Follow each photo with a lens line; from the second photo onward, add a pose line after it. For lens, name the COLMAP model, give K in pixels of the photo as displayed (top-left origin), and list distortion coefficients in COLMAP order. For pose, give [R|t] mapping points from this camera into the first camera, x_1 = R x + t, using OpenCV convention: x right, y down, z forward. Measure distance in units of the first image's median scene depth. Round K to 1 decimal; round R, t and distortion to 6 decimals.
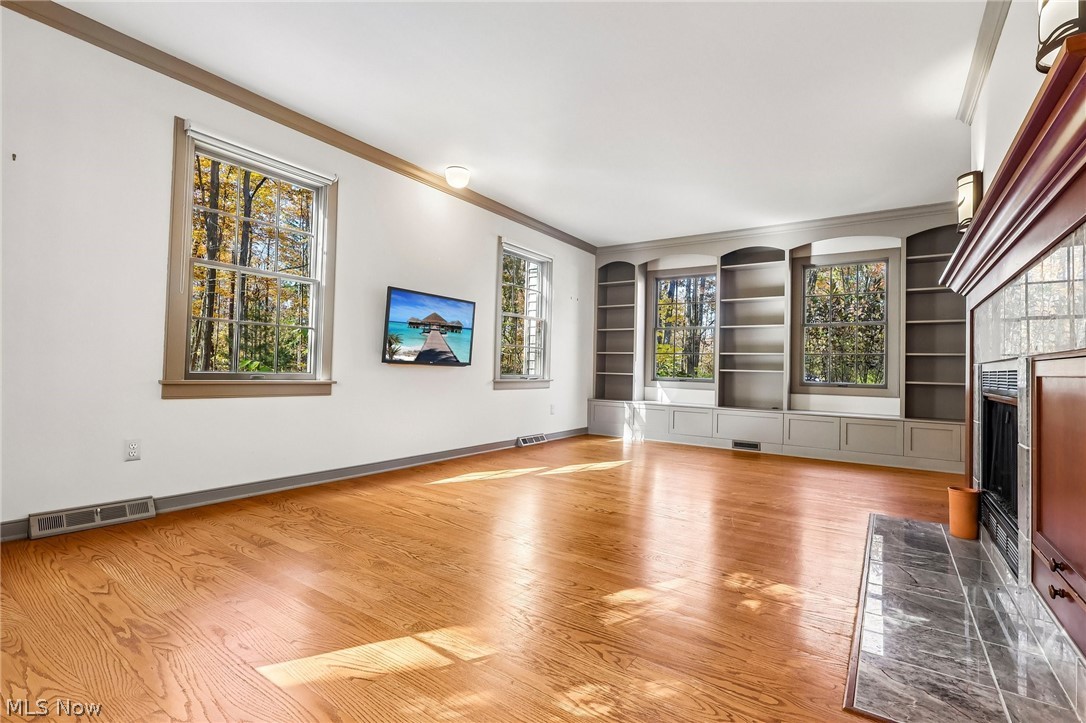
lens RADIAL K [[501.3, 0, 534.1], [0, 501.3, 365.3], [0, 0, 1]] dist [-0.002106, 0.000370]
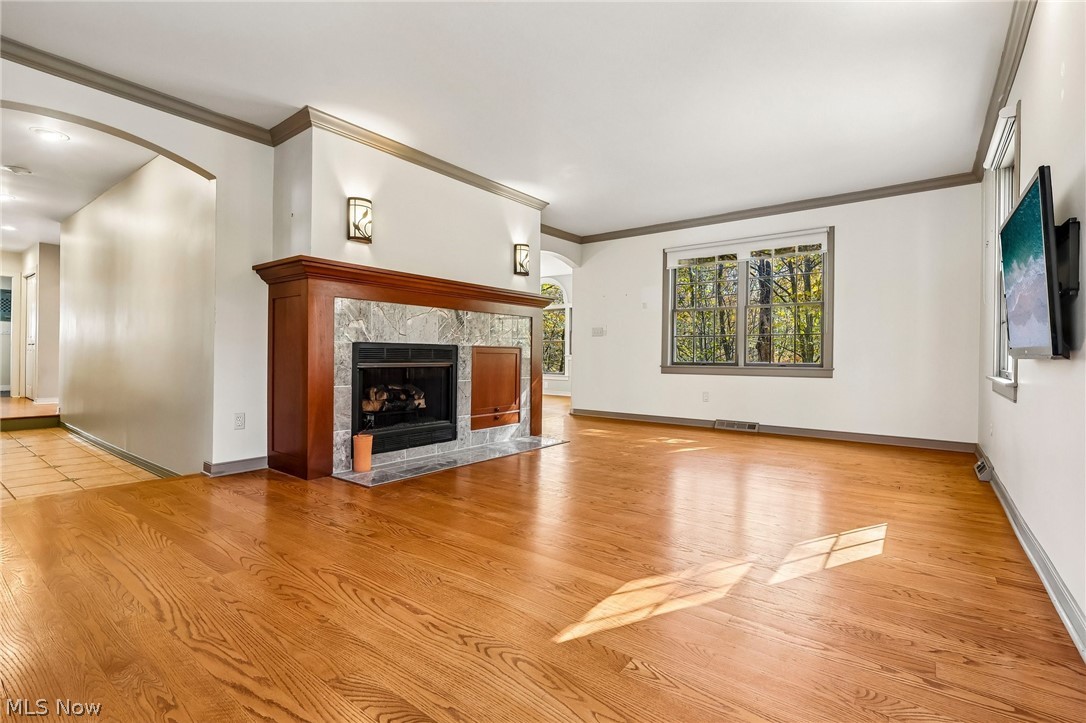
lens RADIAL K [[501.3, 0, 537.5], [0, 501.3, 360.1], [0, 0, 1]] dist [-0.002106, 0.000370]
pose [[-0.997643, -0.041584, 0.054584, 0.160507], [-0.041304, 0.999127, 0.006245, 0.009172], [-0.054796, 0.003976, -0.998490, 1.118933]]
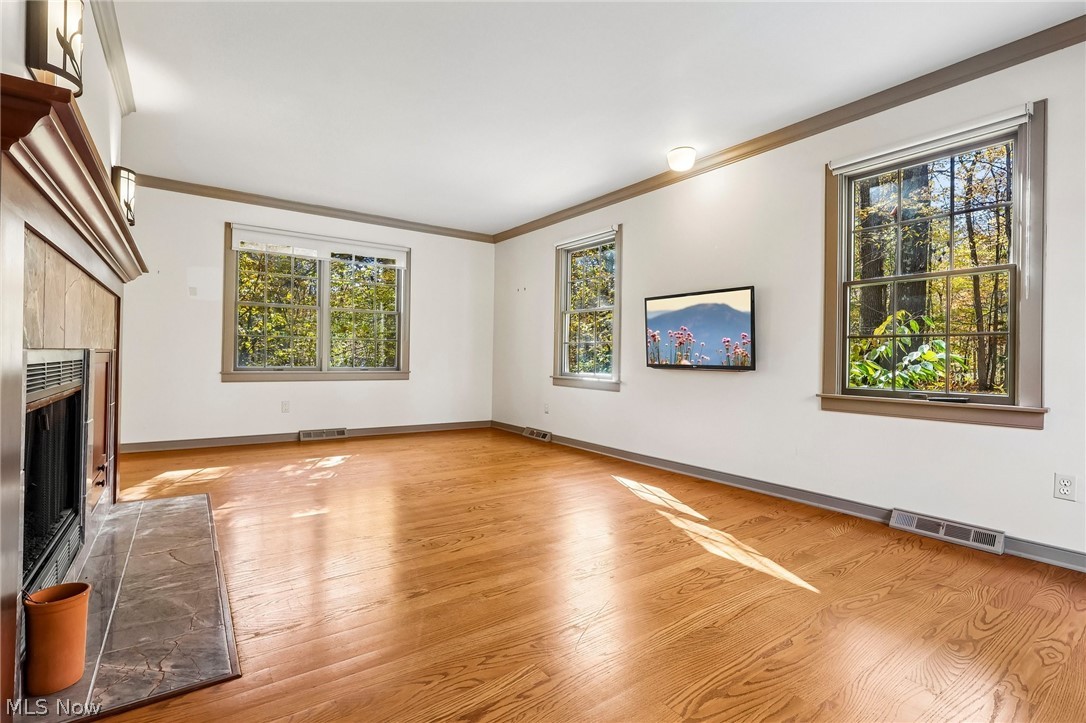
lens RADIAL K [[501.3, 0, 541.7], [0, 501.3, 353.5], [0, 0, 1]] dist [-0.002106, 0.000370]
pose [[-0.331153, -0.053999, -0.942031, 0.574011], [-0.027795, 0.998486, -0.047464, 0.011634], [0.943168, 0.010466, -0.332152, 0.786806]]
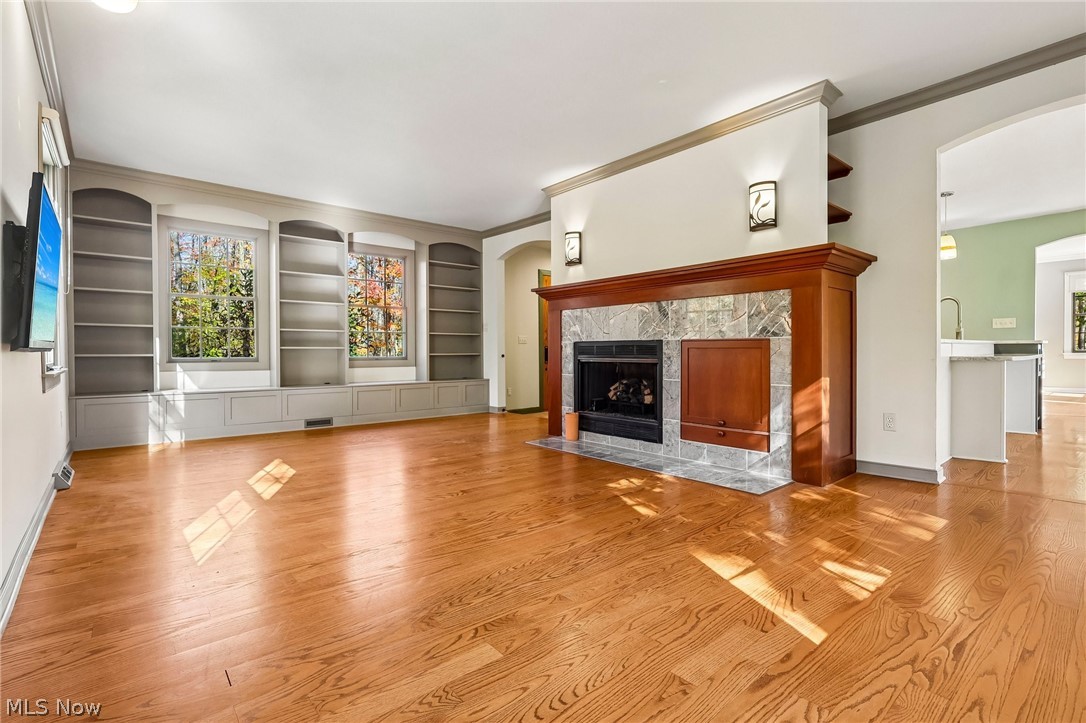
lens RADIAL K [[501.3, 0, 537.9], [0, 501.3, 362.1], [0, 0, 1]] dist [-0.002106, 0.000370]
pose [[0.259005, -0.051478, 0.964503, -0.413197], [0.003815, 0.998625, 0.052275, -0.010824], [-0.965869, -0.009860, 0.258845, 0.318267]]
